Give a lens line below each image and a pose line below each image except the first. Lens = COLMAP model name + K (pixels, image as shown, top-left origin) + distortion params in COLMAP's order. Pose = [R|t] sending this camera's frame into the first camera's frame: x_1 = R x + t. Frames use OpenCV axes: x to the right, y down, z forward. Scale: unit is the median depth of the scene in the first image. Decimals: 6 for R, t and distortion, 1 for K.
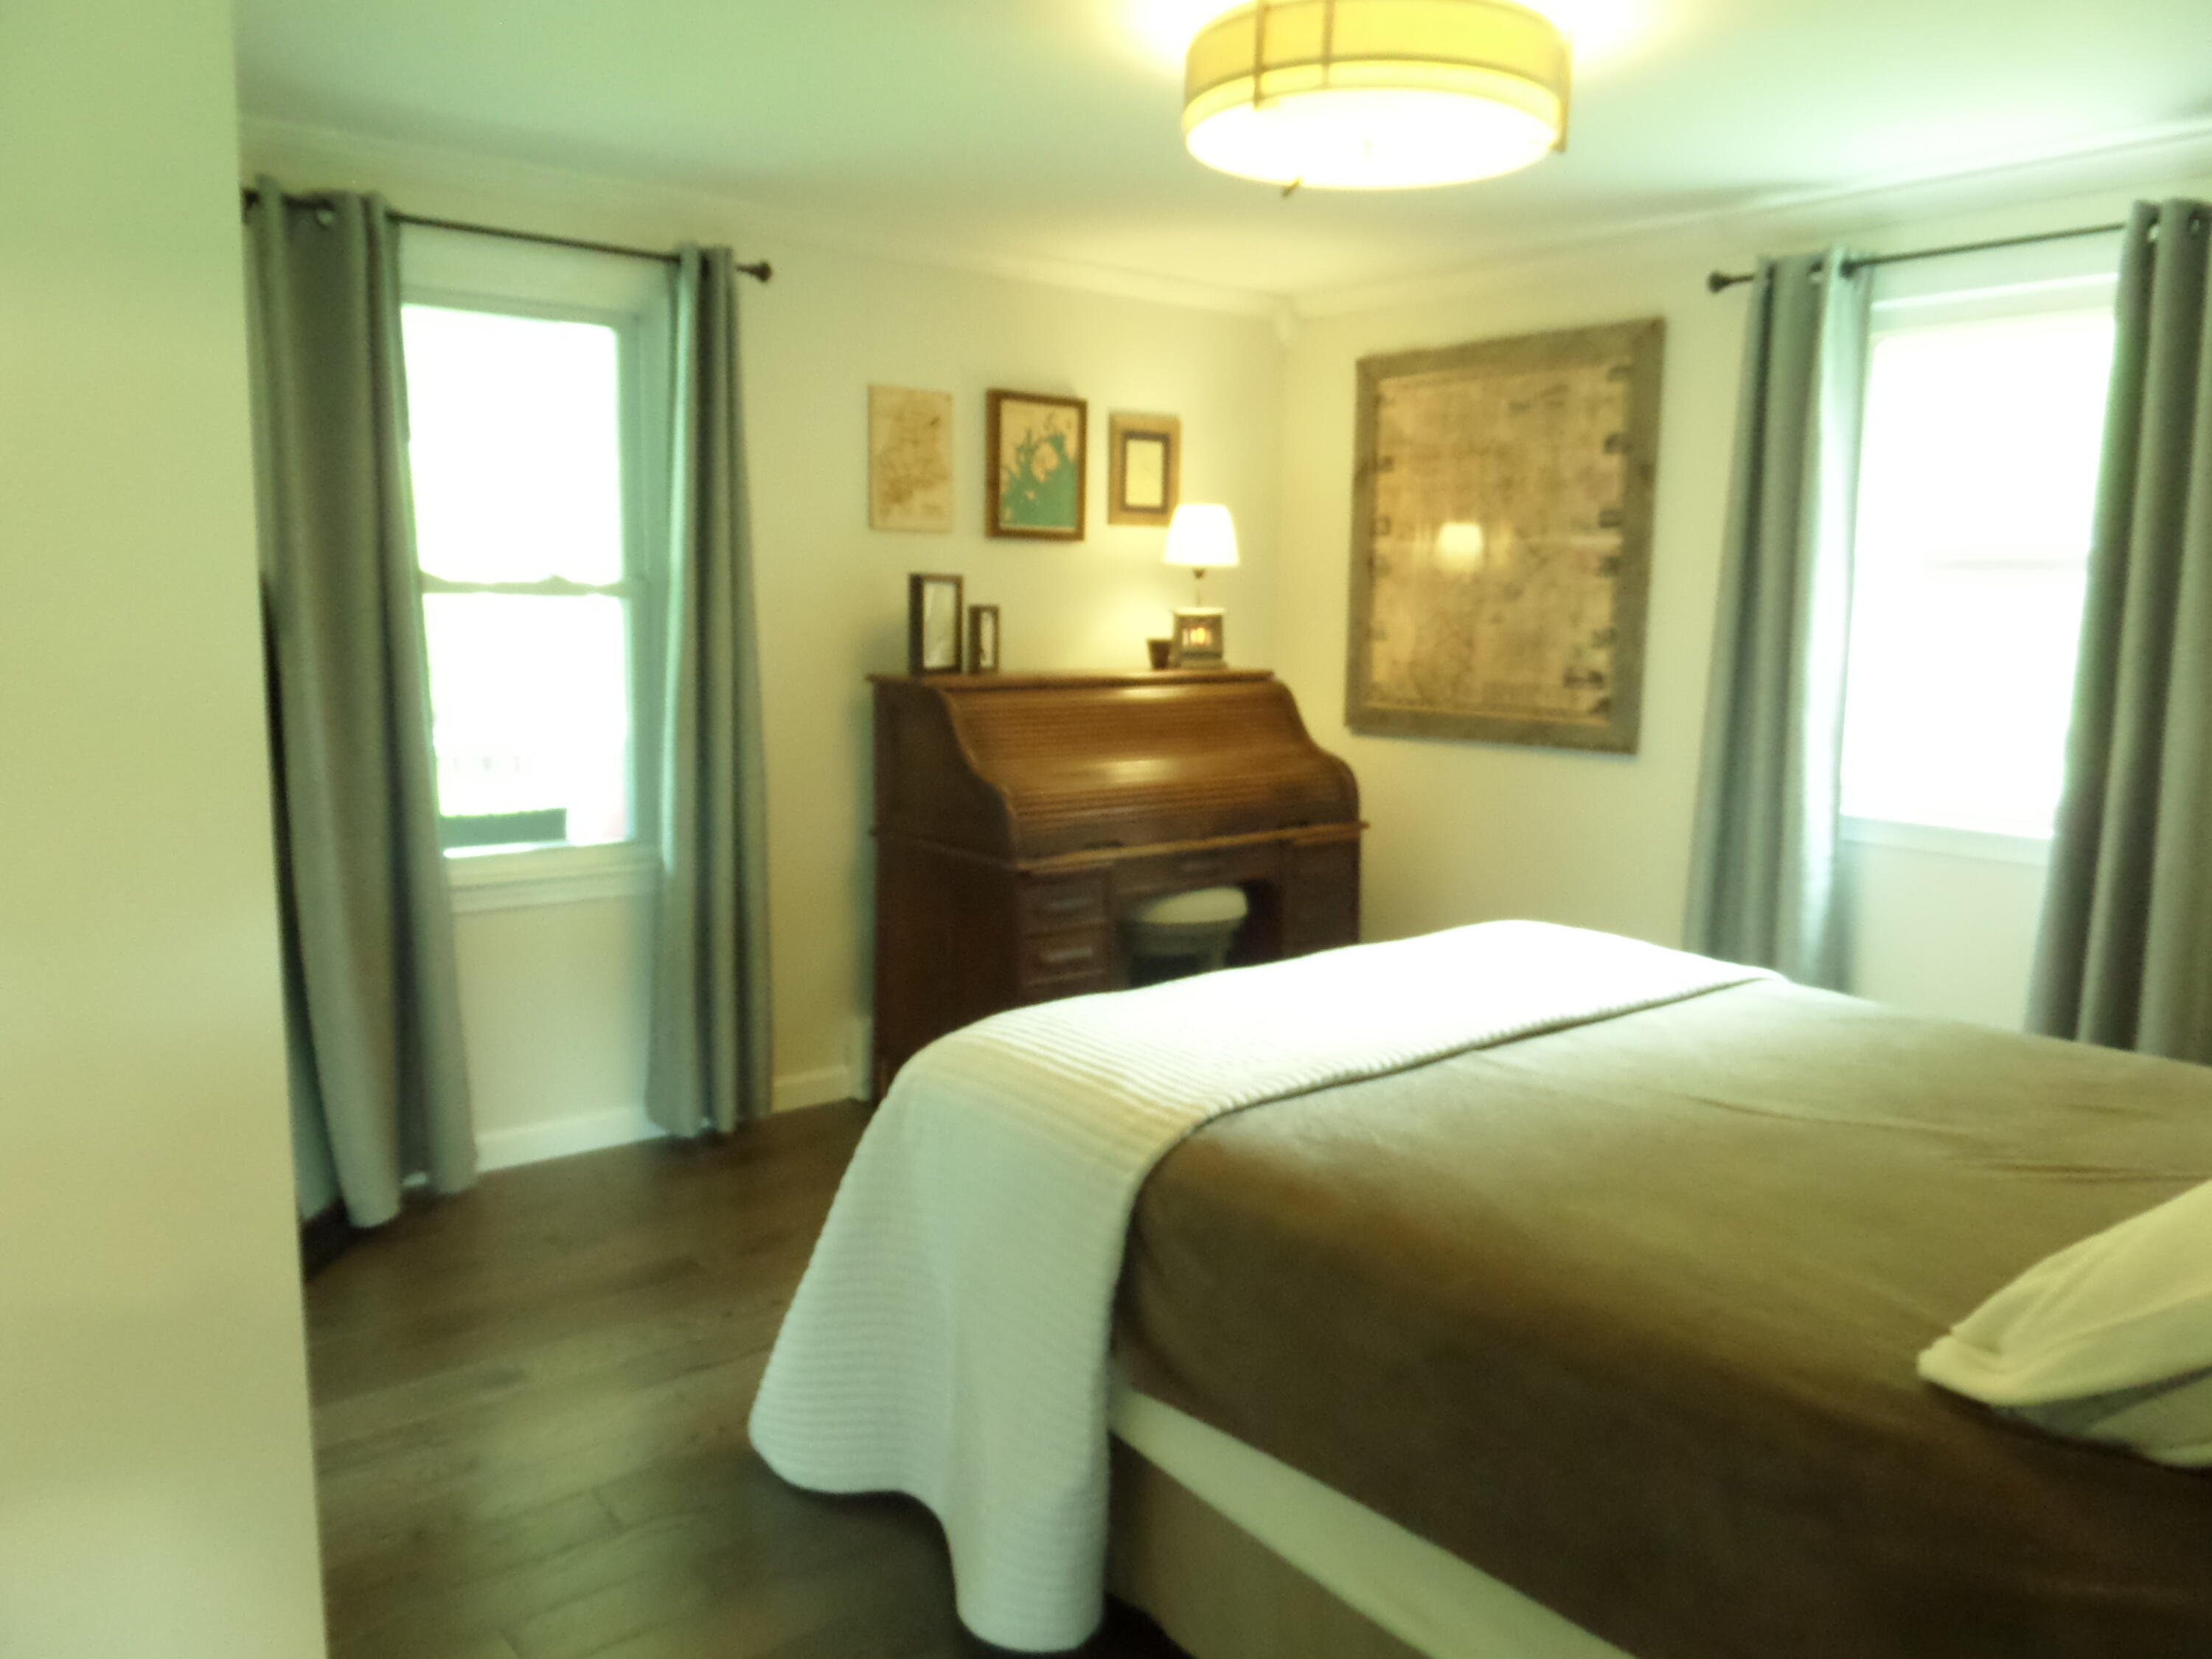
lens RADIAL K [[1623.8, 0, 1105.7], [0, 1623.8, 826.4], [0, 0, 1]] dist [0.001035, -0.015110]
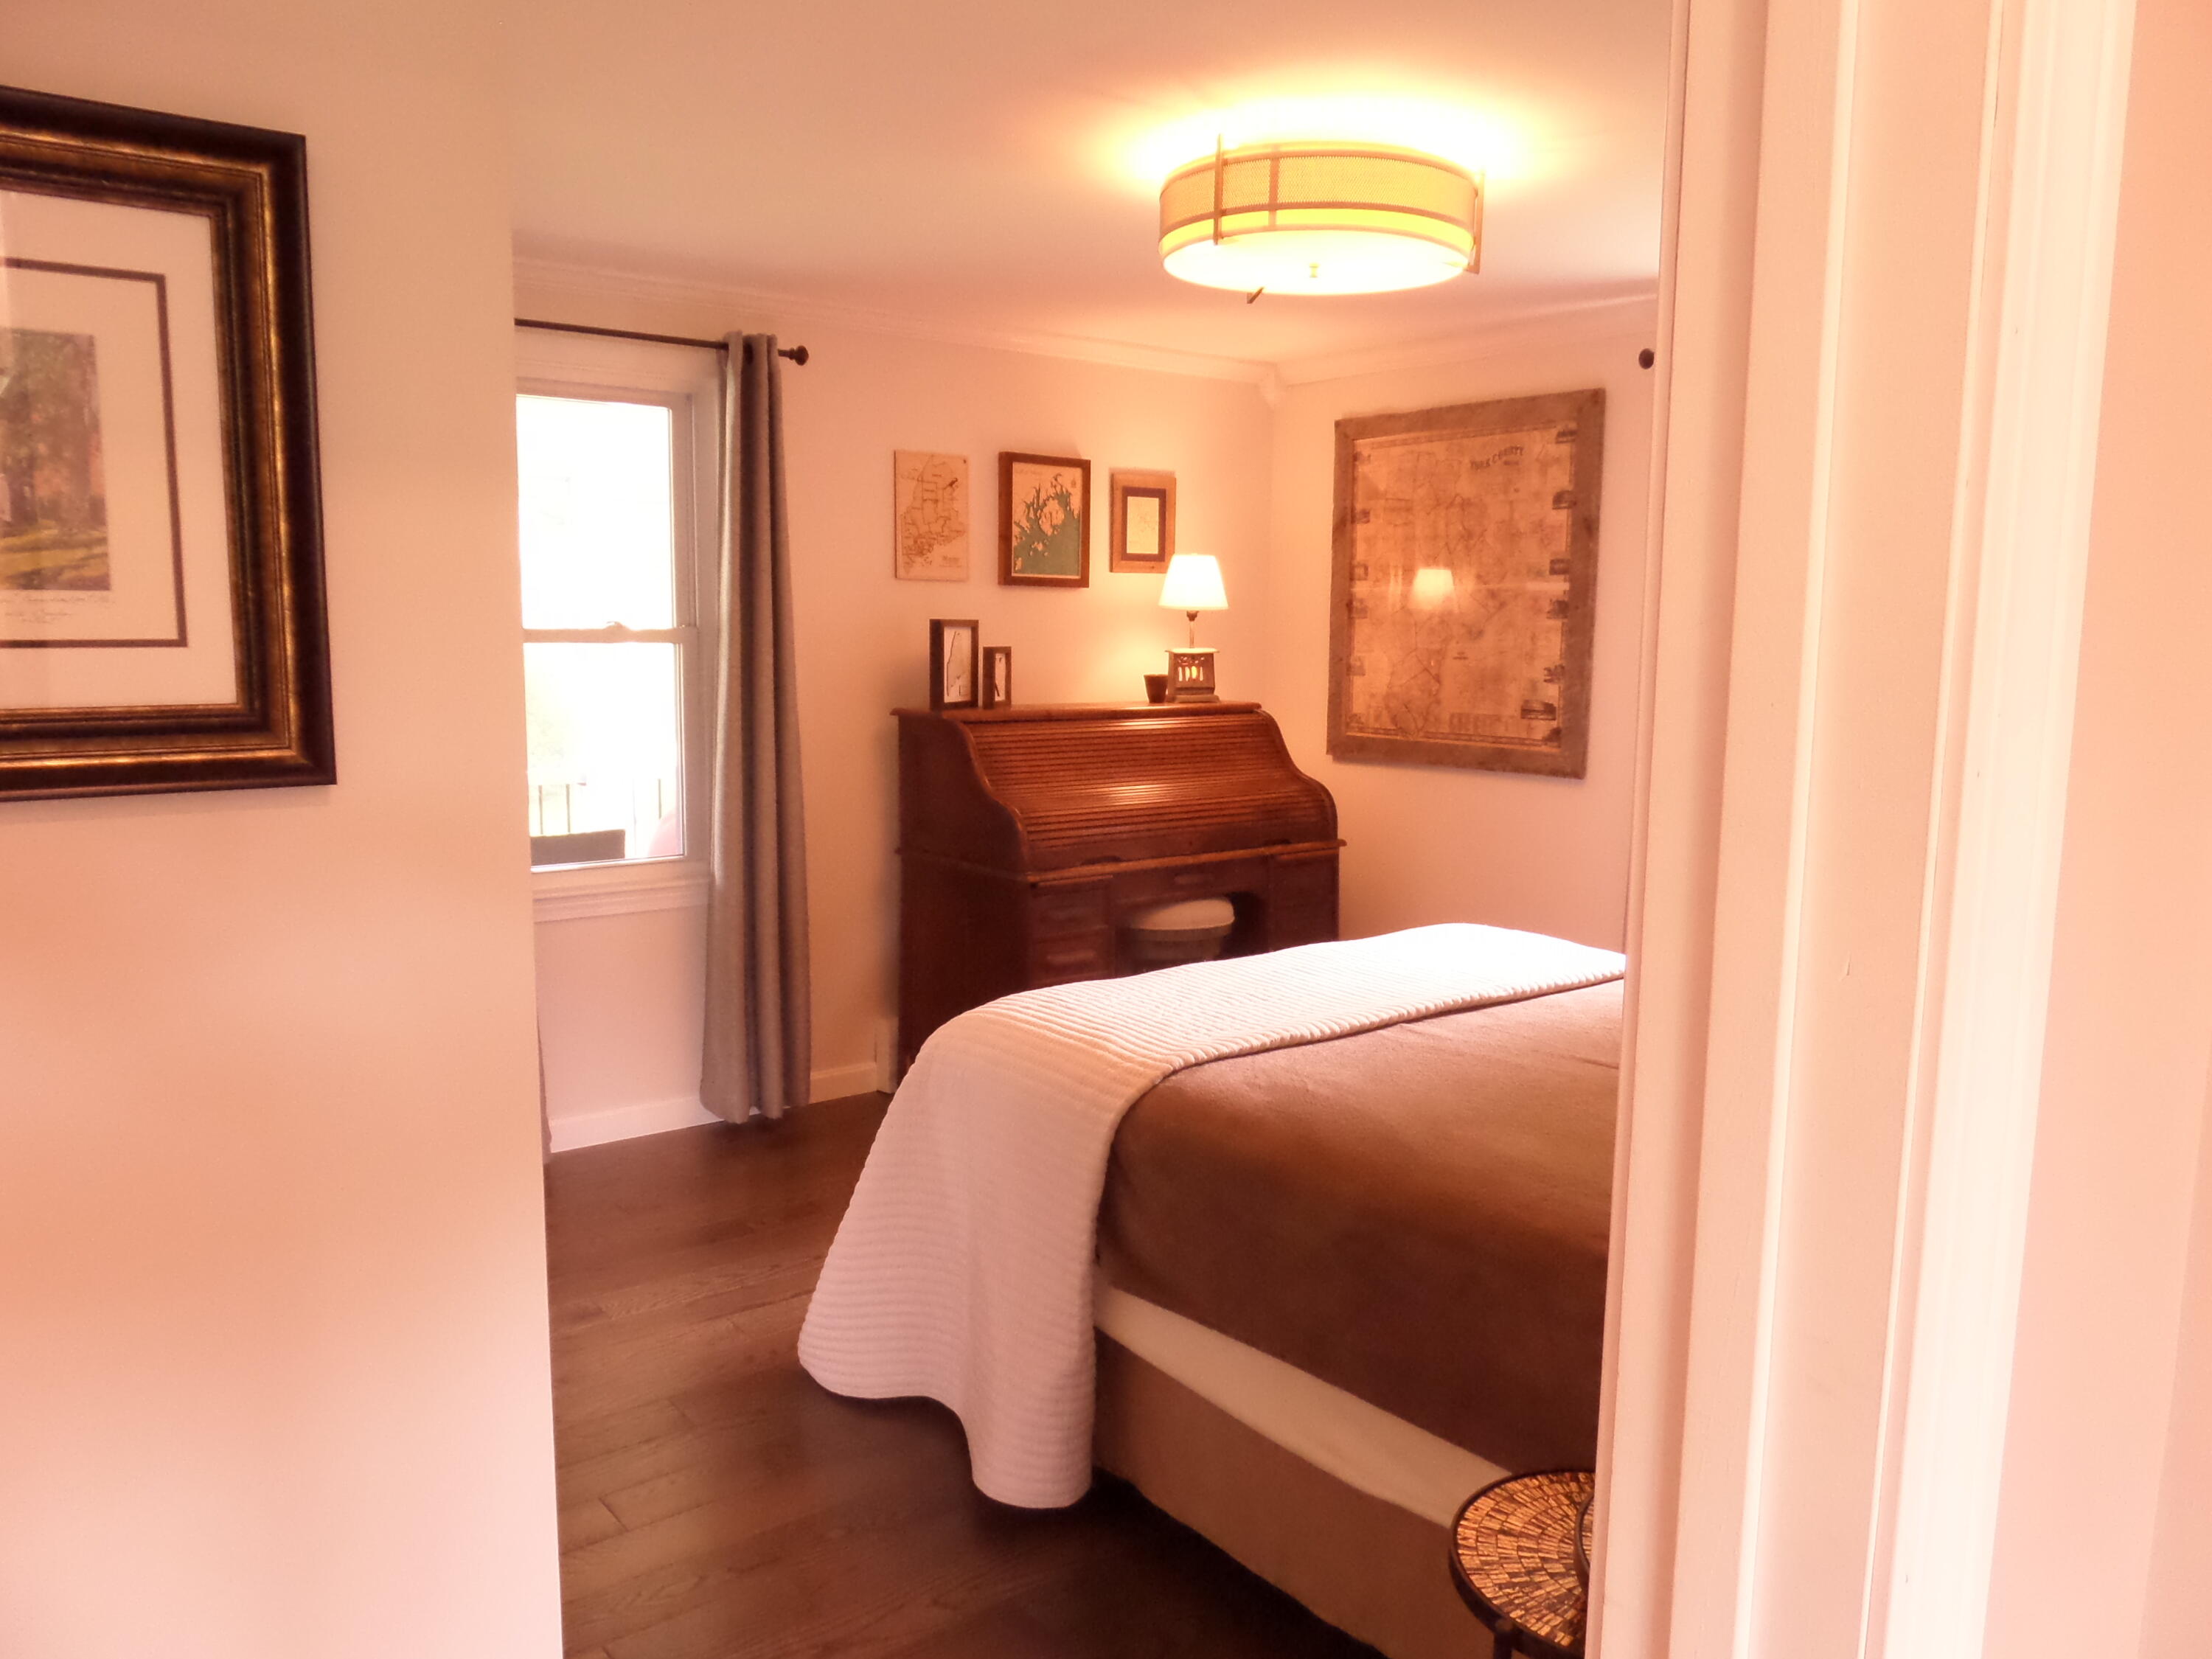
lens RADIAL K [[1623.8, 0, 1113.5], [0, 1623.8, 829.6], [0, 0, 1]] dist [0.001035, -0.015110]
pose [[0.999965, -0.004489, -0.007053, 0.012133], [0.004377, 0.999867, -0.015715, 0.007057], [0.007123, 0.015683, 0.999852, -0.112163]]
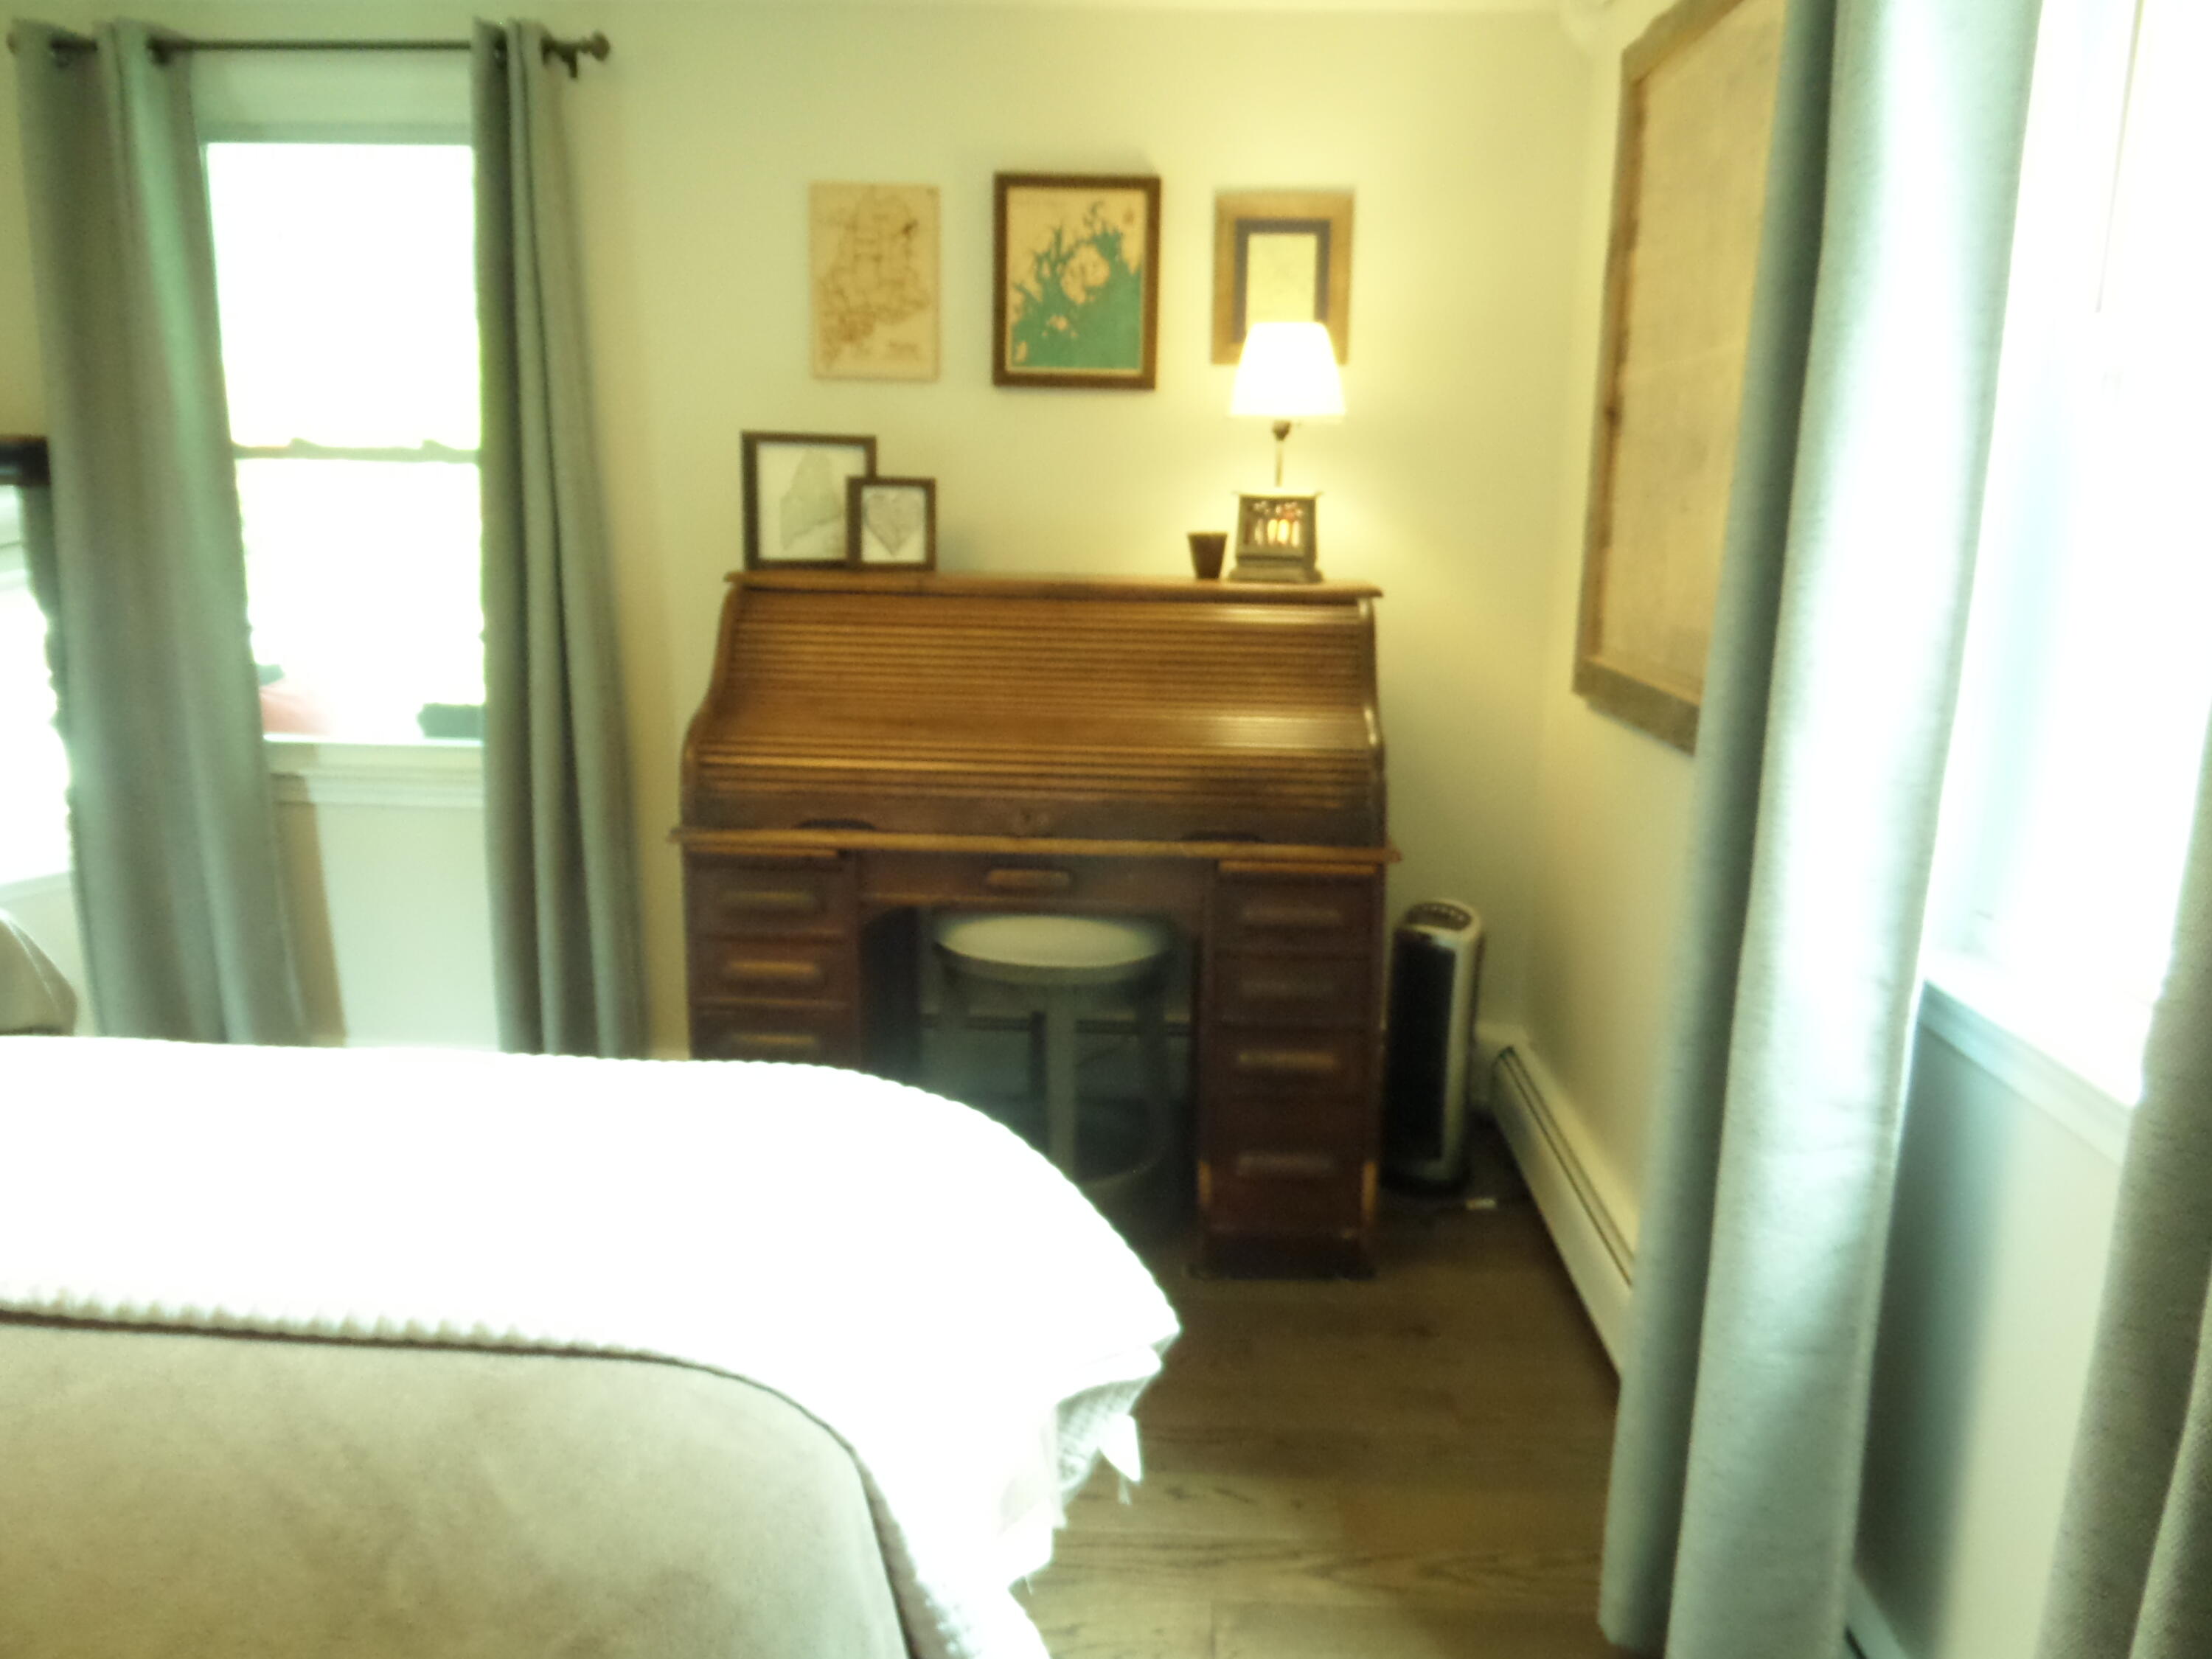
lens RADIAL K [[1623.8, 0, 1100.5], [0, 1623.8, 831.5], [0, 0, 1]] dist [0.001035, -0.015110]
pose [[0.752212, 0.137492, -0.644416, 0.480335], [-0.102799, 0.990500, 0.091338, -0.054940], [0.650852, -0.002460, 0.759200, 0.504719]]
